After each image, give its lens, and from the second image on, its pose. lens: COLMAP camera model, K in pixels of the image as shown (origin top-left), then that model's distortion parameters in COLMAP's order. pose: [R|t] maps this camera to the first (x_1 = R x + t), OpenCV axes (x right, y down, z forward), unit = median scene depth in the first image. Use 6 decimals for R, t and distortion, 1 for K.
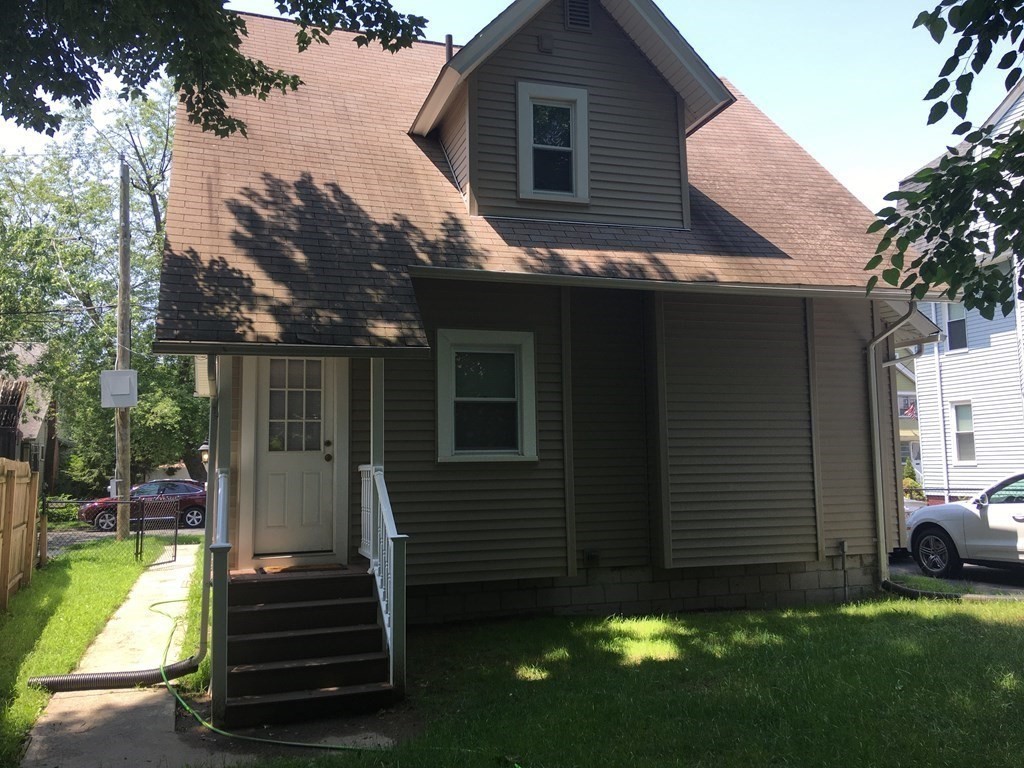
lens RADIAL K [[856.1, 0, 512.0], [0, 856.1, 384.0], [0, 0, 1]] dist [0.118515, -0.187526]
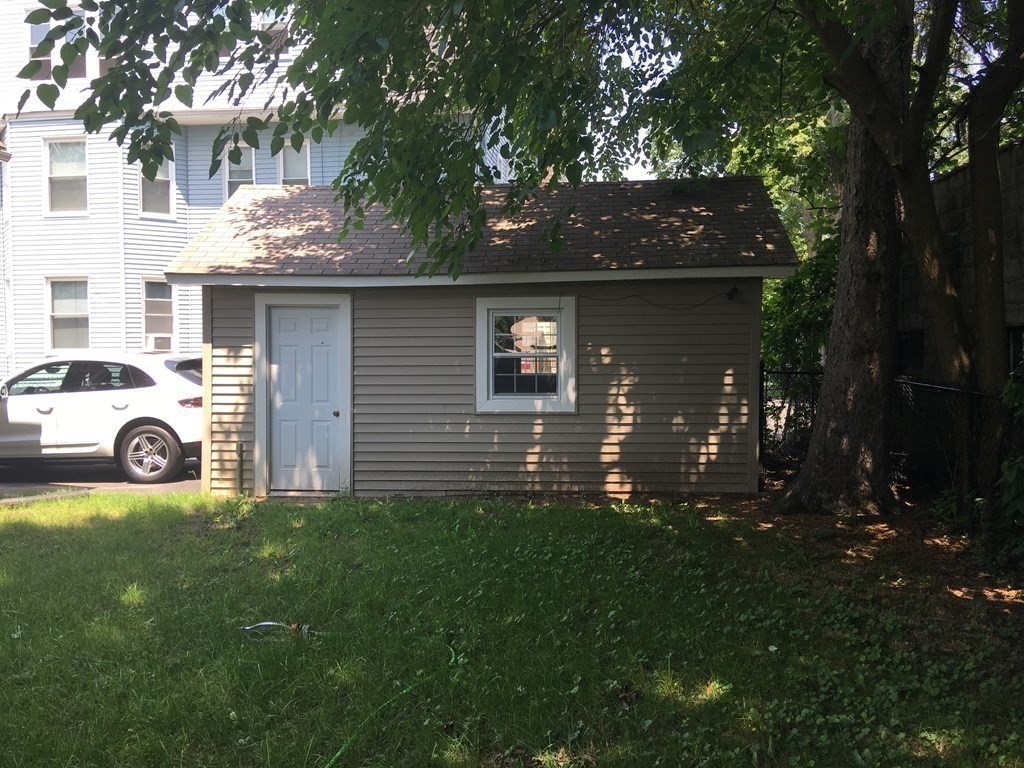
lens RADIAL K [[856.1, 0, 512.0], [0, 856.1, 384.0], [0, 0, 1]] dist [0.118515, -0.187526]
pose [[0.459497, -0.026380, 0.887787, -0.040788], [-0.085901, 0.993553, 0.073984, 0.030336], [-0.884016, -0.110257, 0.454269, 0.301416]]
